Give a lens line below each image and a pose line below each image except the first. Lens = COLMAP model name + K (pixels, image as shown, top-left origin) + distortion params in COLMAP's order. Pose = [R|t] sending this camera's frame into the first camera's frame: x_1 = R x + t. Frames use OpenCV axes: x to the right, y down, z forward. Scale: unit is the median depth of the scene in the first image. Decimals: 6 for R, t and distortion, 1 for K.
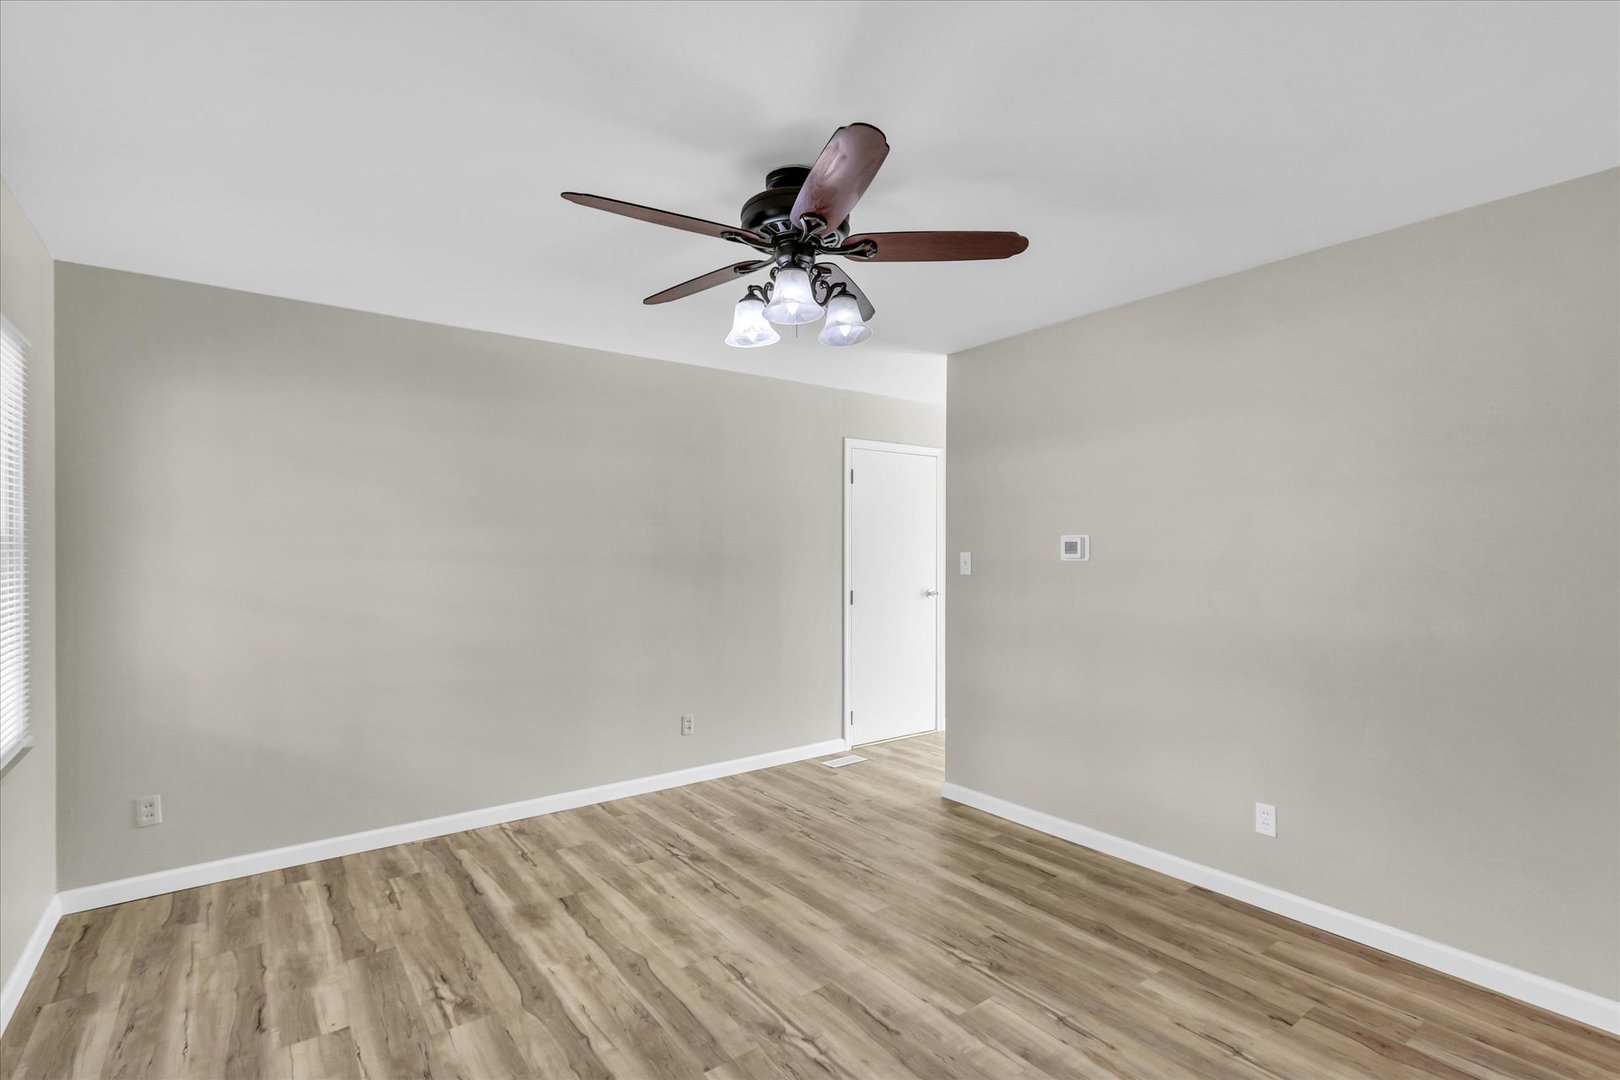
lens RADIAL K [[753.3, 0, 817.5], [0, 753.3, 543.4], [0, 0, 1]] dist [-0.001601, 0.002397]
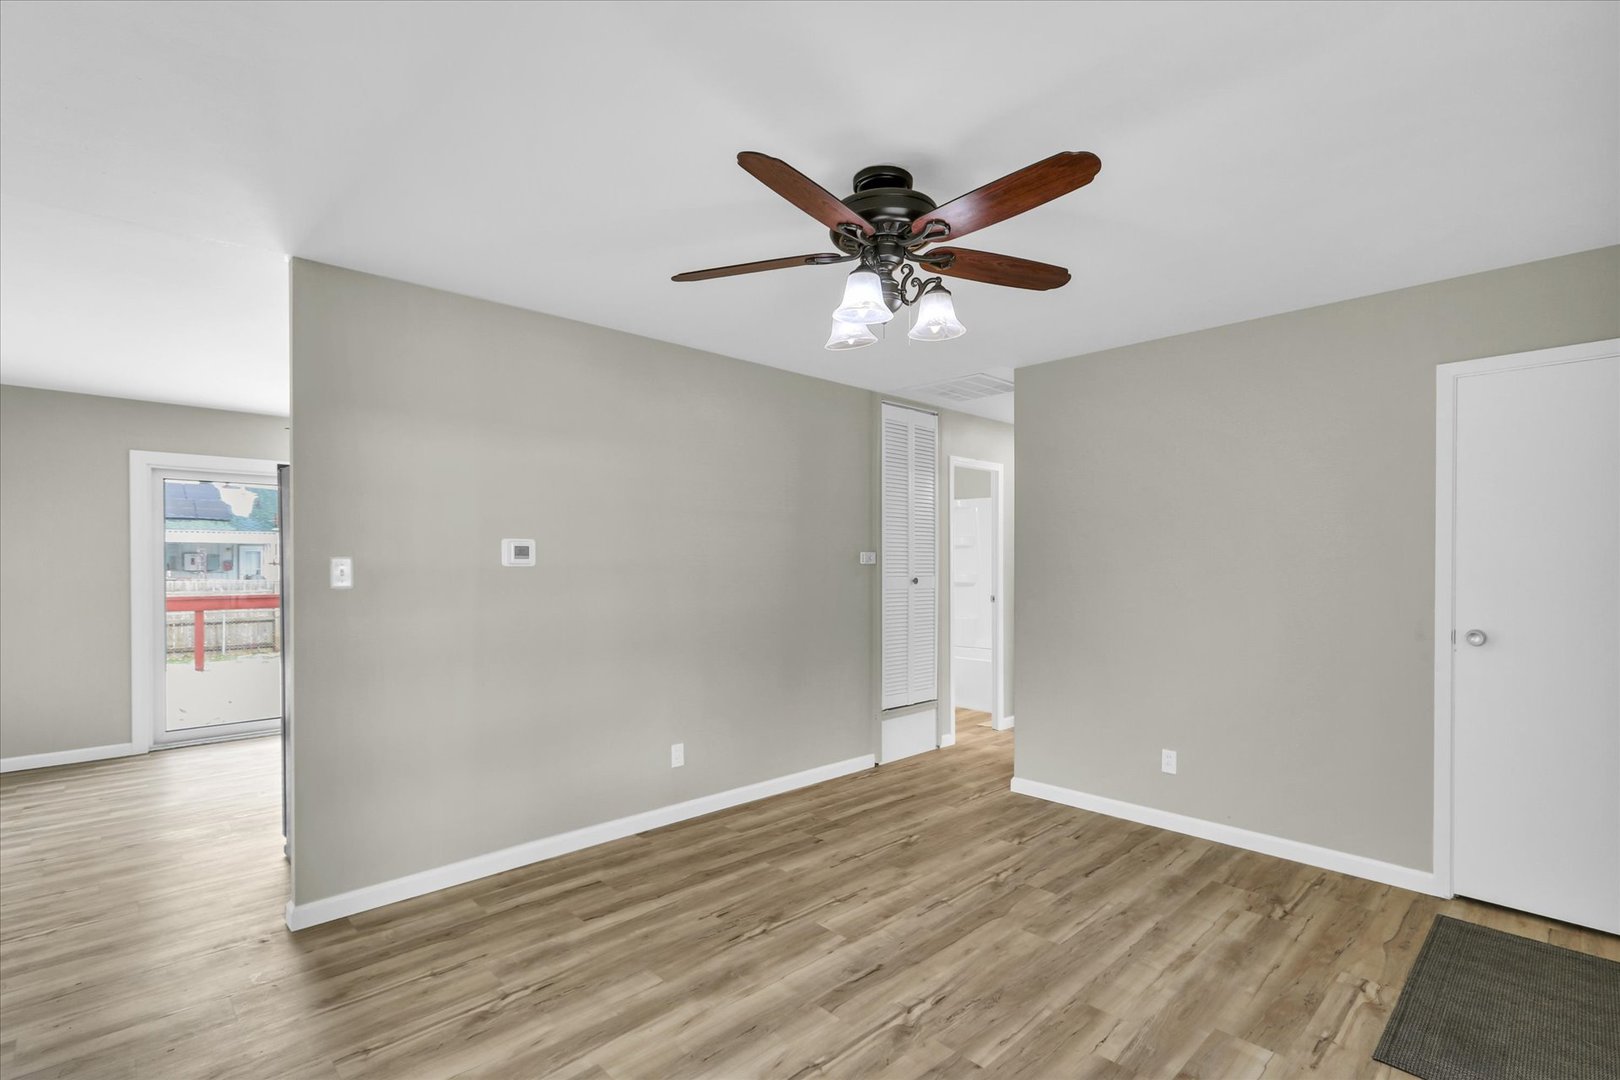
lens RADIAL K [[753.3, 0, 798.0], [0, 753.3, 564.4], [0, 0, 1]] dist [-0.001601, 0.002397]
pose [[-0.104698, -0.001251, 0.994503, -0.785298], [-0.008248, 0.999966, 0.000389, 0.022332], [-0.994470, -0.008162, -0.104704, 0.947183]]
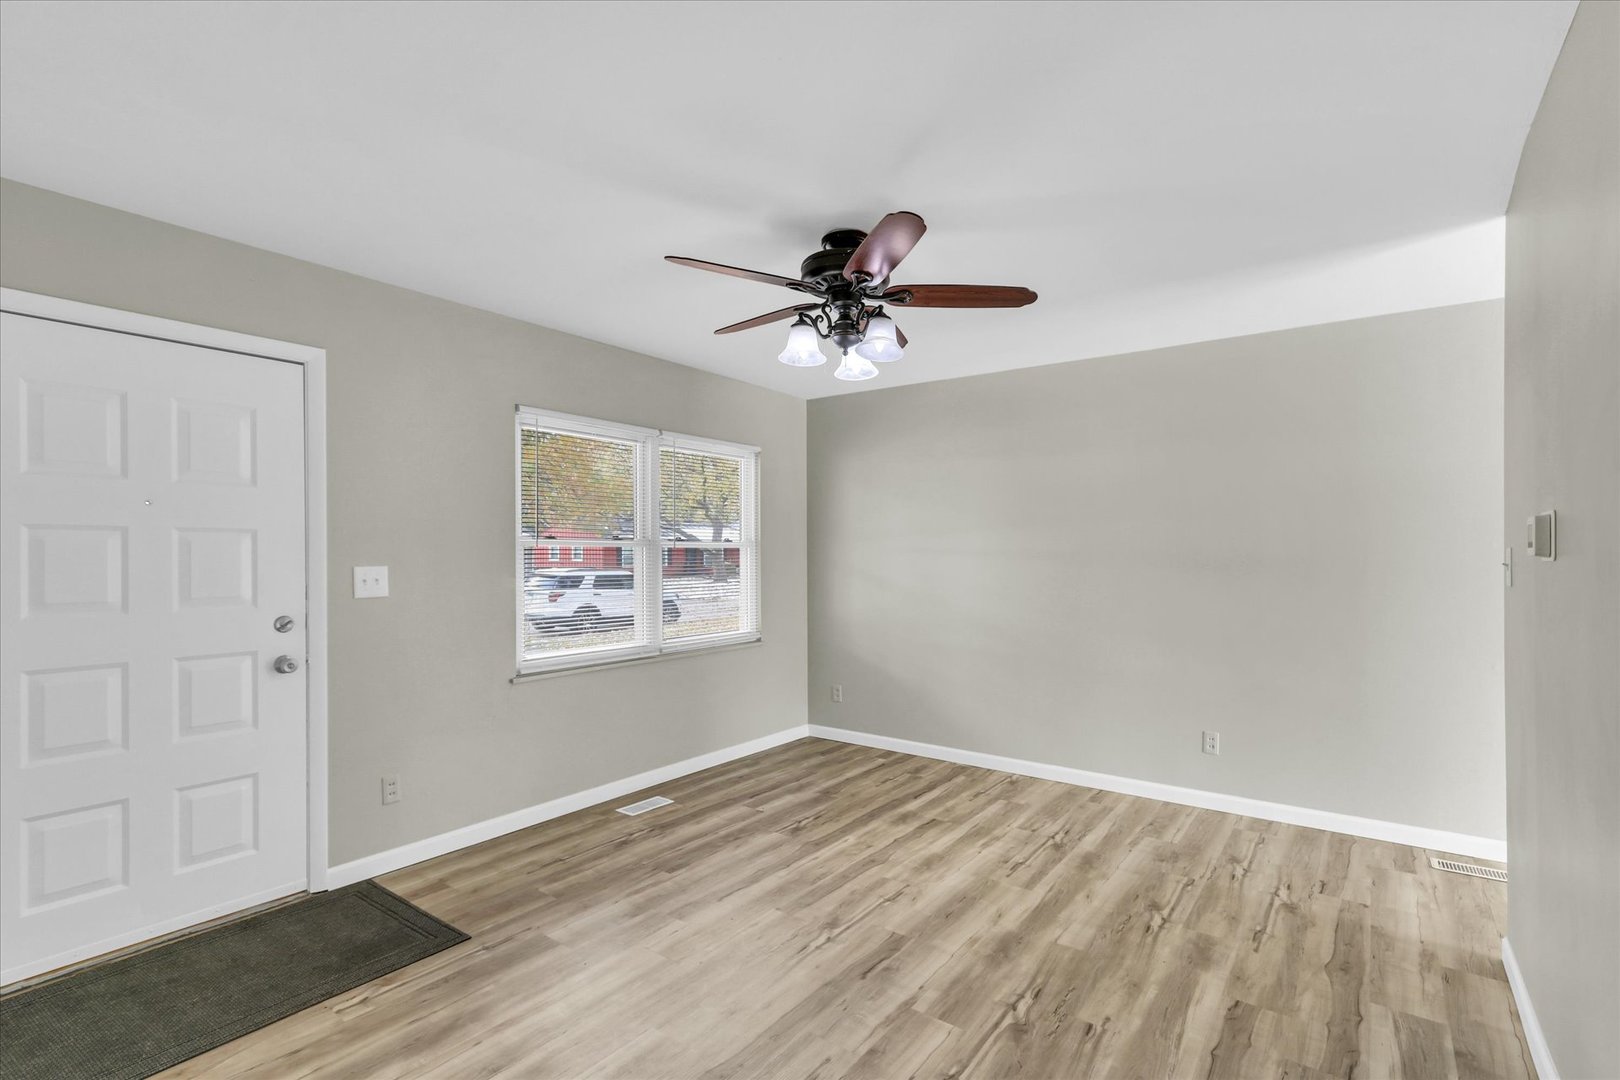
lens RADIAL K [[753.3, 0, 814.0], [0, 753.3, 542.9], [0, 0, 1]] dist [-0.001601, 0.002397]
pose [[0.283258, -0.012062, -0.958968, 0.869448], [0.005061, 0.999926, -0.011083, 0.018727], [0.959030, -0.001714, 0.283298, 0.467976]]
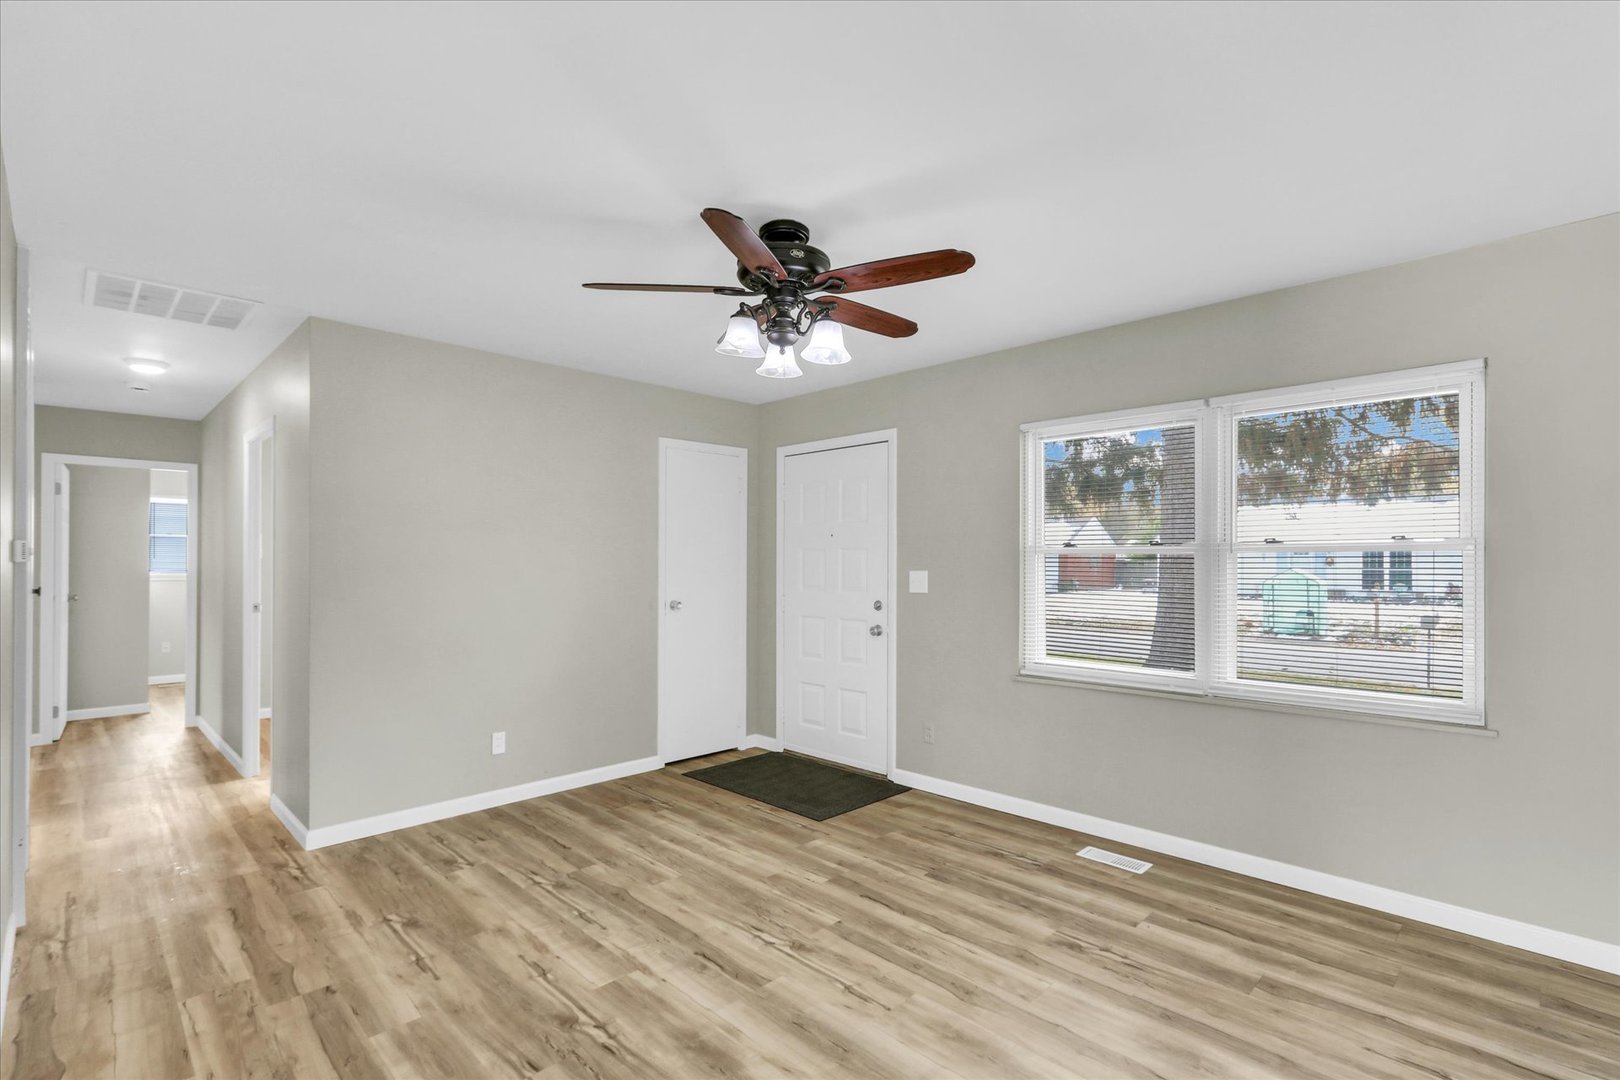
lens RADIAL K [[753.3, 0, 817.7], [0, 753.3, 570.0], [0, 0, 1]] dist [-0.001601, 0.002397]
pose [[-0.989668, 0.002659, -0.143352, 0.064292], [0.001994, 0.999987, 0.004779, 0.026996], [0.143363, 0.004444, -0.989660, 1.668353]]
